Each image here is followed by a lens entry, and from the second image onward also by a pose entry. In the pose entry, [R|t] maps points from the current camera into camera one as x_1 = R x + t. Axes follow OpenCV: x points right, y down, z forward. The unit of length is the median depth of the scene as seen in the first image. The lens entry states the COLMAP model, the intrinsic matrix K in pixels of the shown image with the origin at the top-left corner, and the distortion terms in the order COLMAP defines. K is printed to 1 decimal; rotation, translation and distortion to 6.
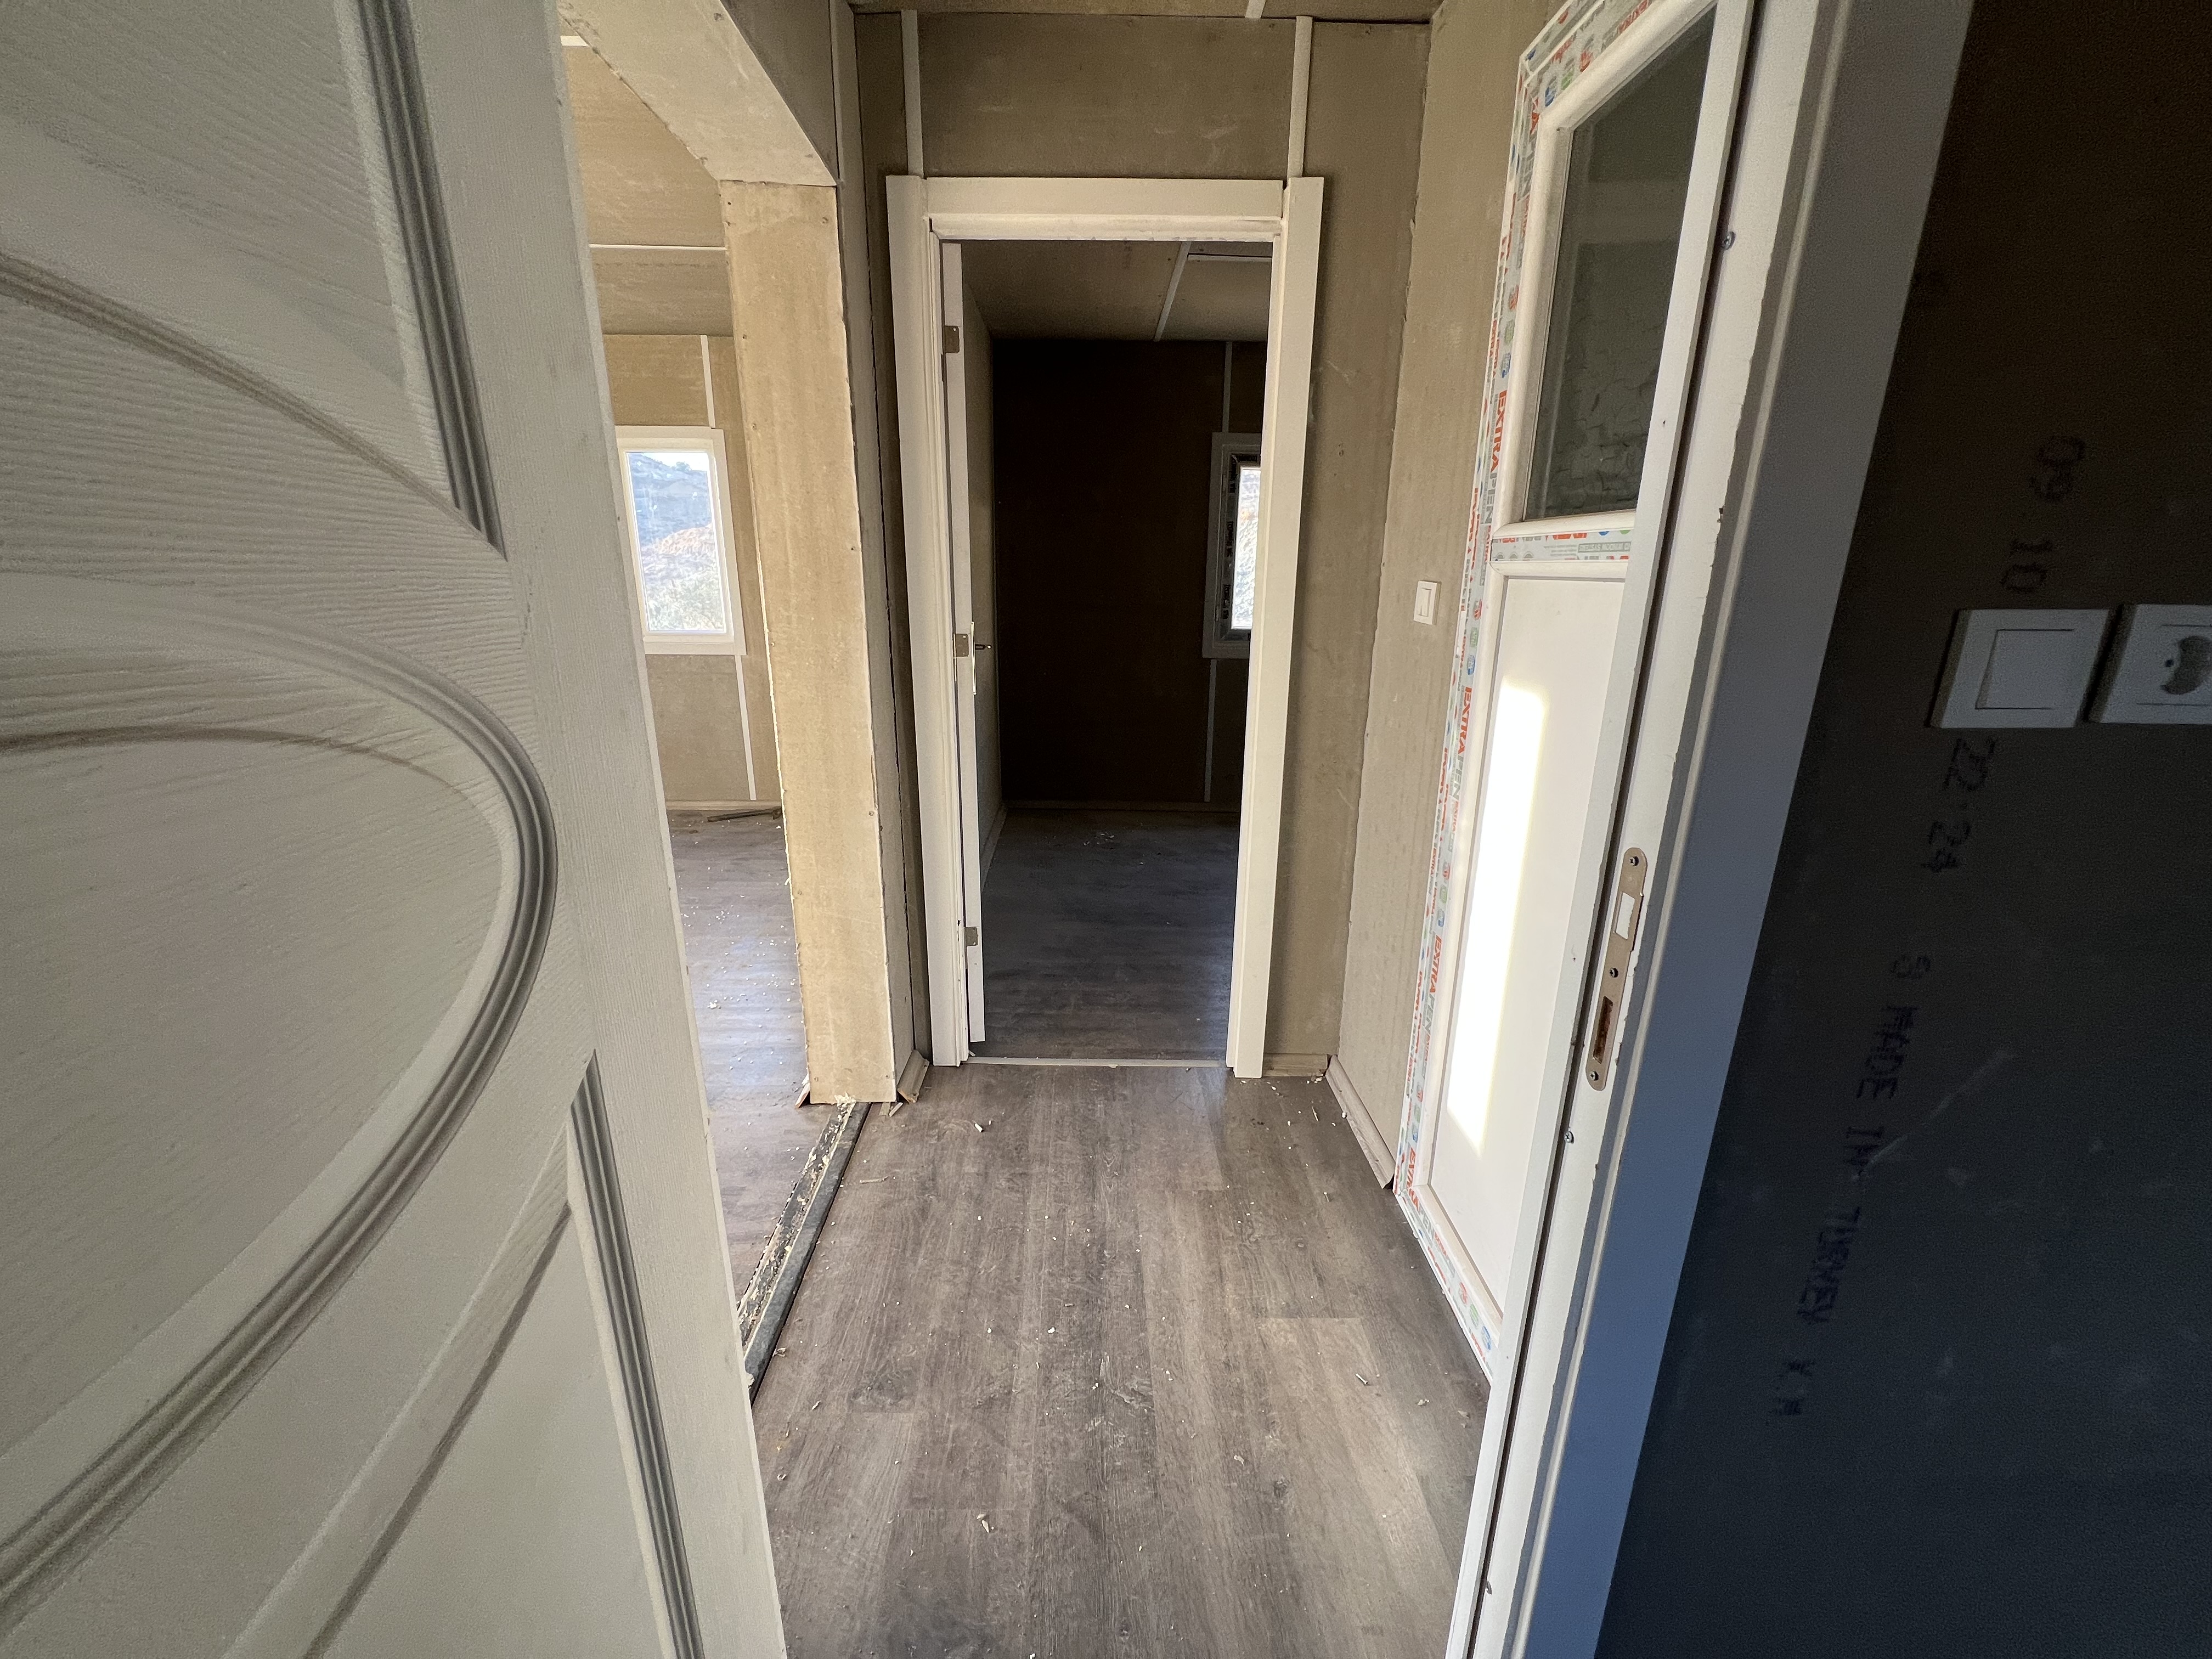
lens RADIAL K [[881.9, 0, 1101.2], [0, 881.9, 822.6], [0, 0, 1]] dist [-0.002443, 0.000016]
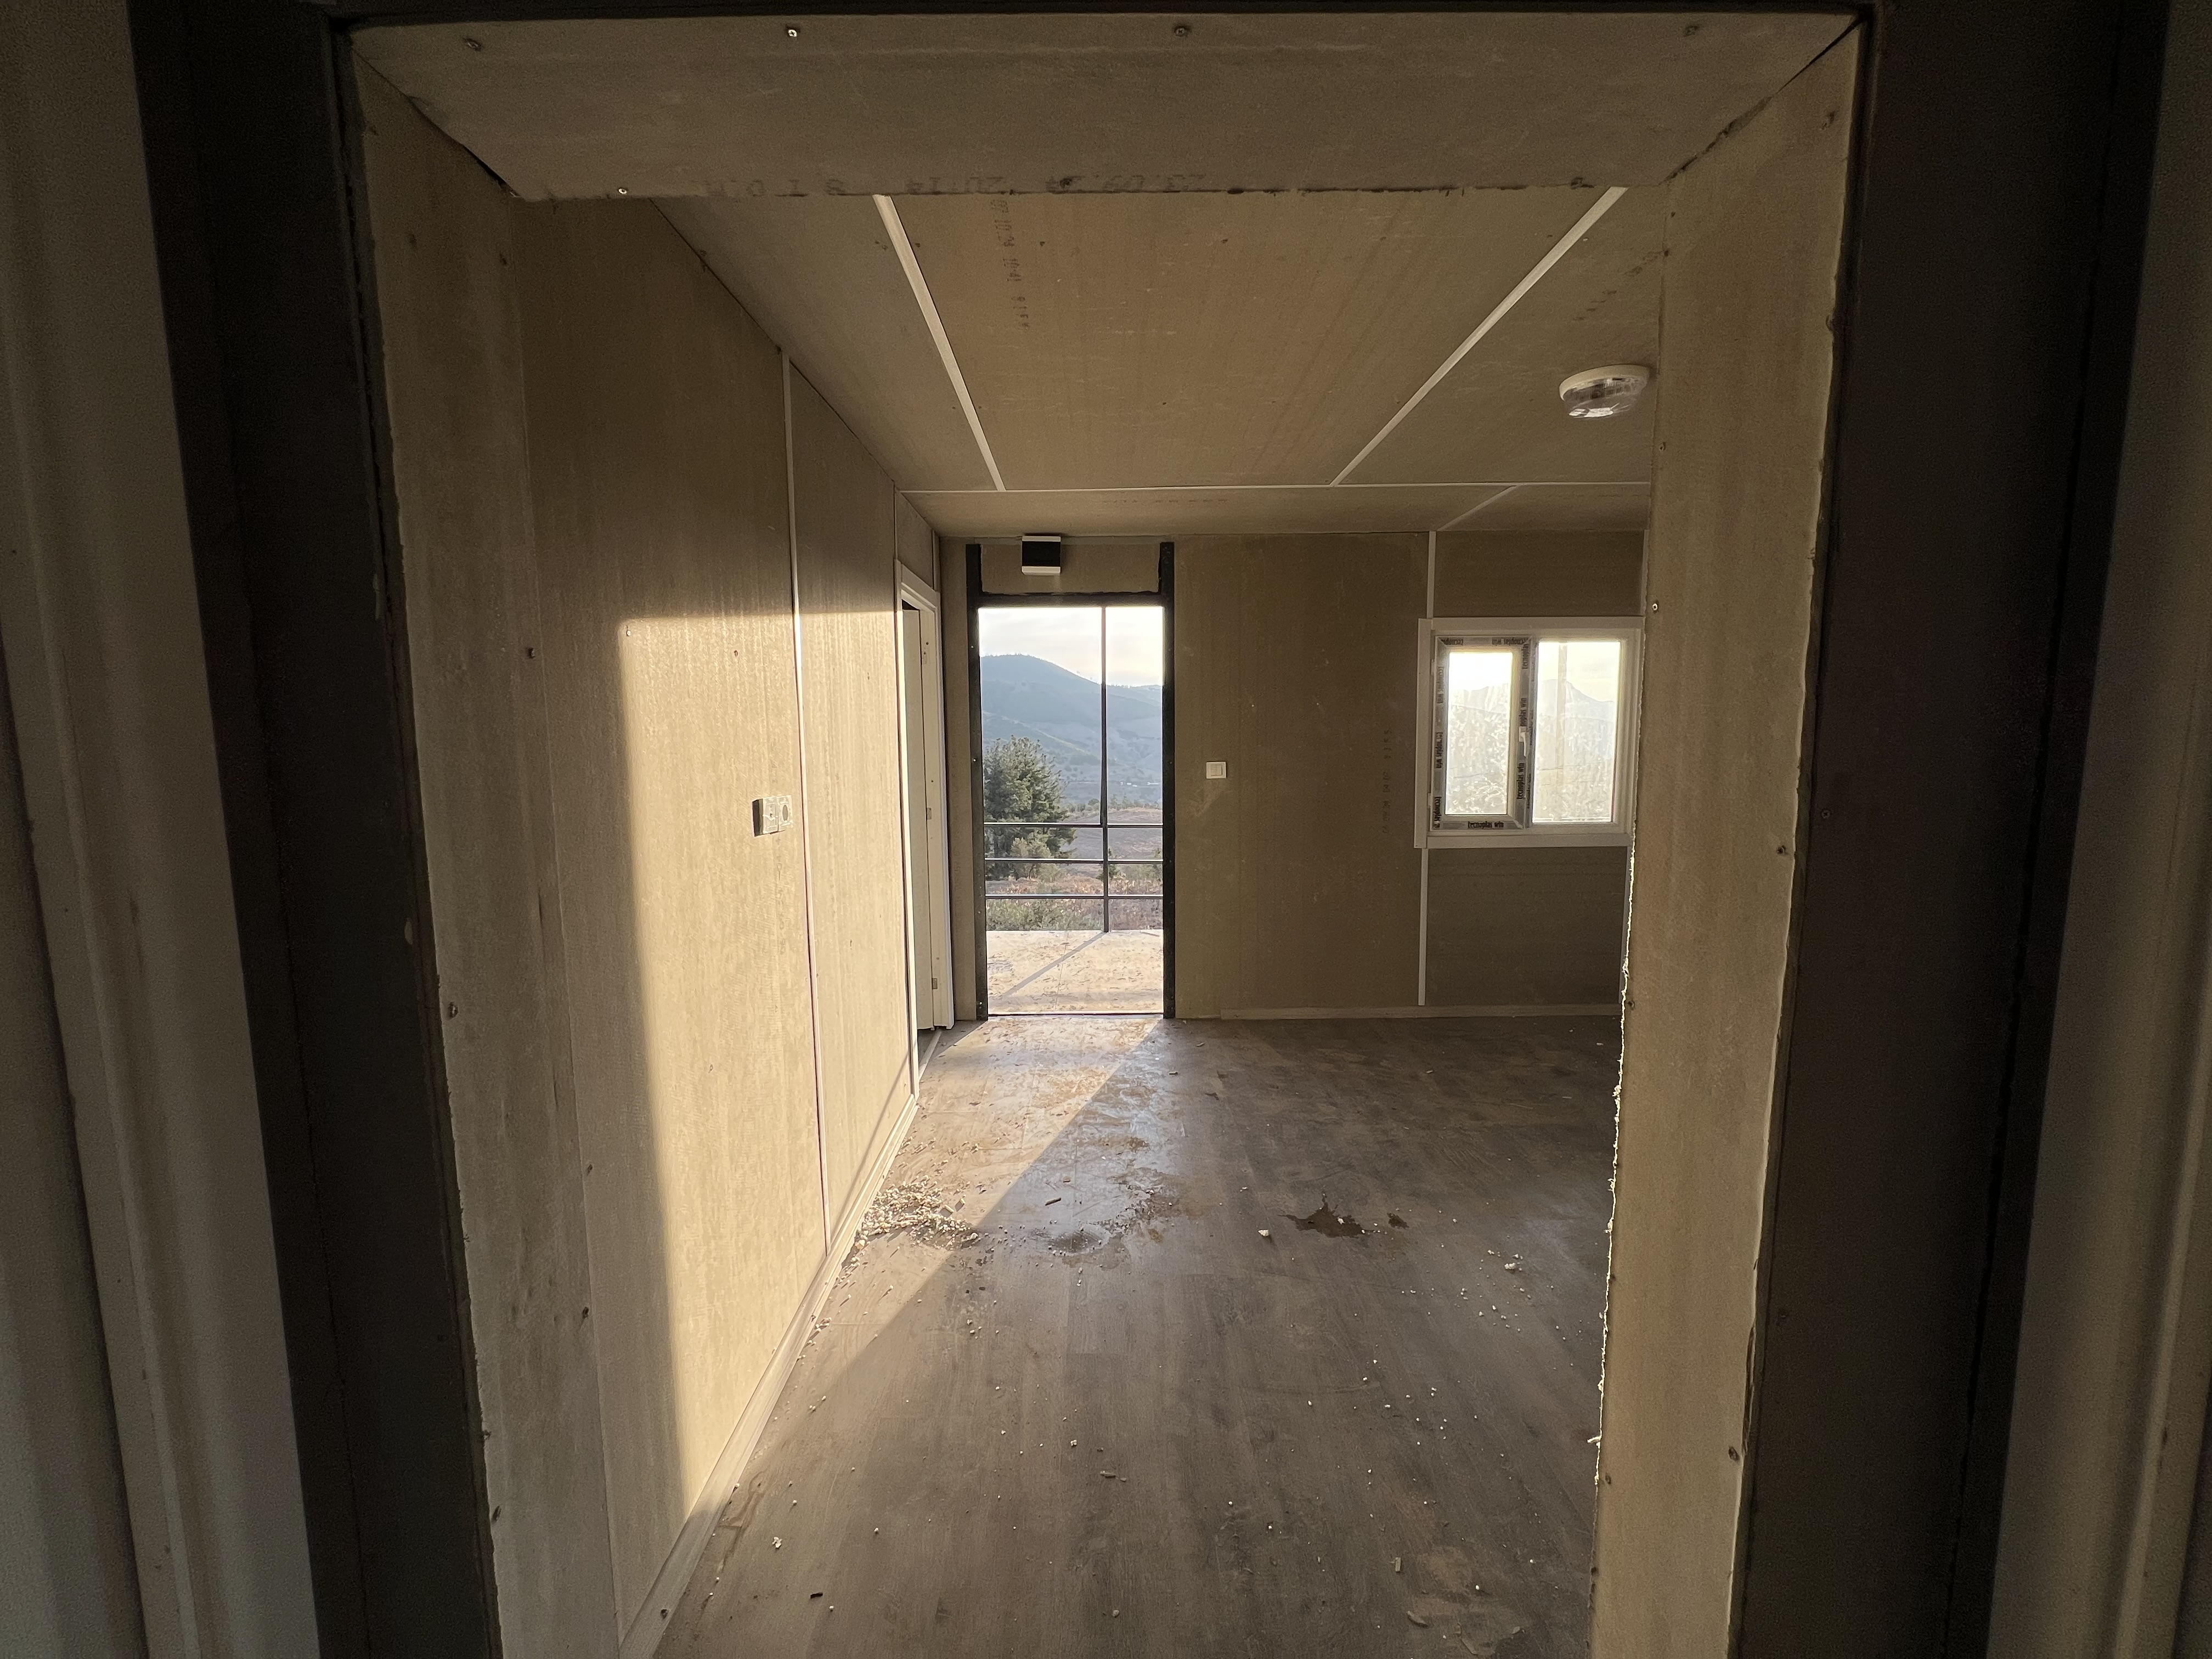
lens RADIAL K [[881.9, 0, 1101.2], [0, 881.9, 822.6], [0, 0, 1]] dist [-0.002443, 0.000016]
pose [[-0.012174, 0.100273, -0.994885, 0.136861], [-0.268822, 0.958001, 0.099845, -0.273093], [0.963113, 0.268663, 0.015292, 0.667570]]
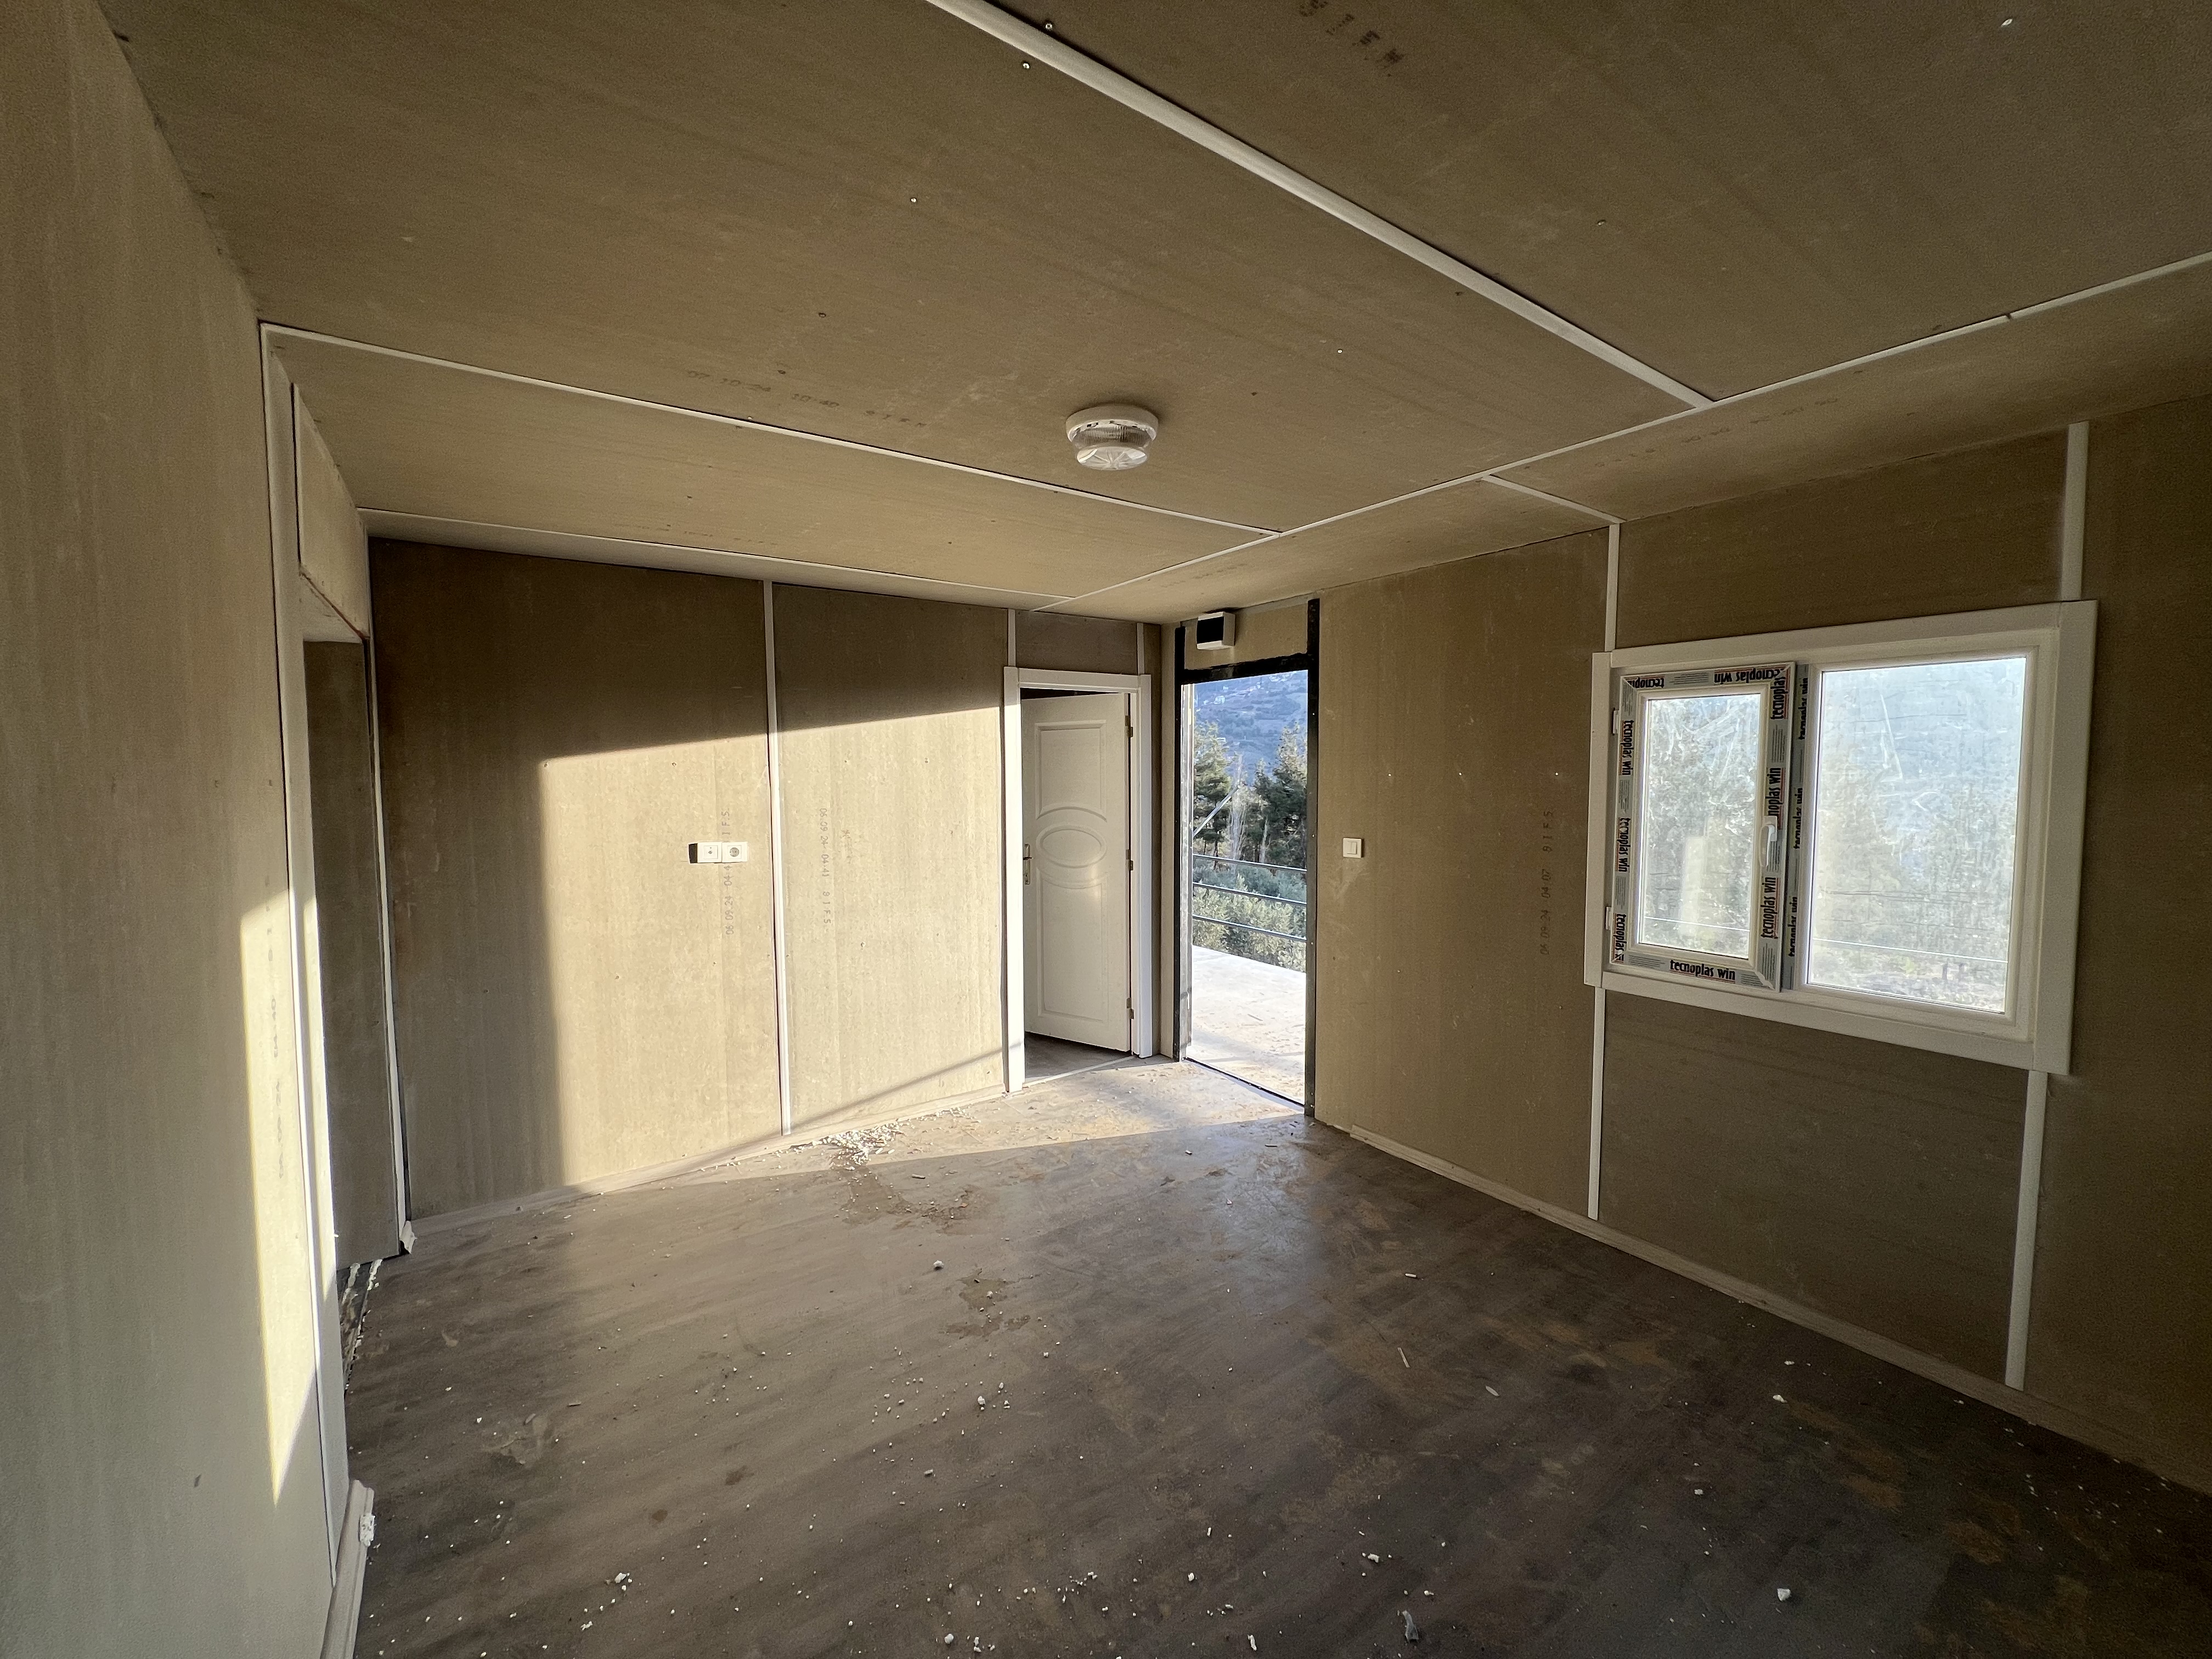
lens RADIAL K [[881.9, 0, 1101.2], [0, 881.9, 822.6], [0, 0, 1]] dist [-0.002443, 0.000016]
pose [[-0.829333, 0.032618, -0.557802, -0.561423], [-0.154361, 0.946070, 0.284823, -0.787895], [0.537010, 0.322316, -0.779572, 2.177226]]
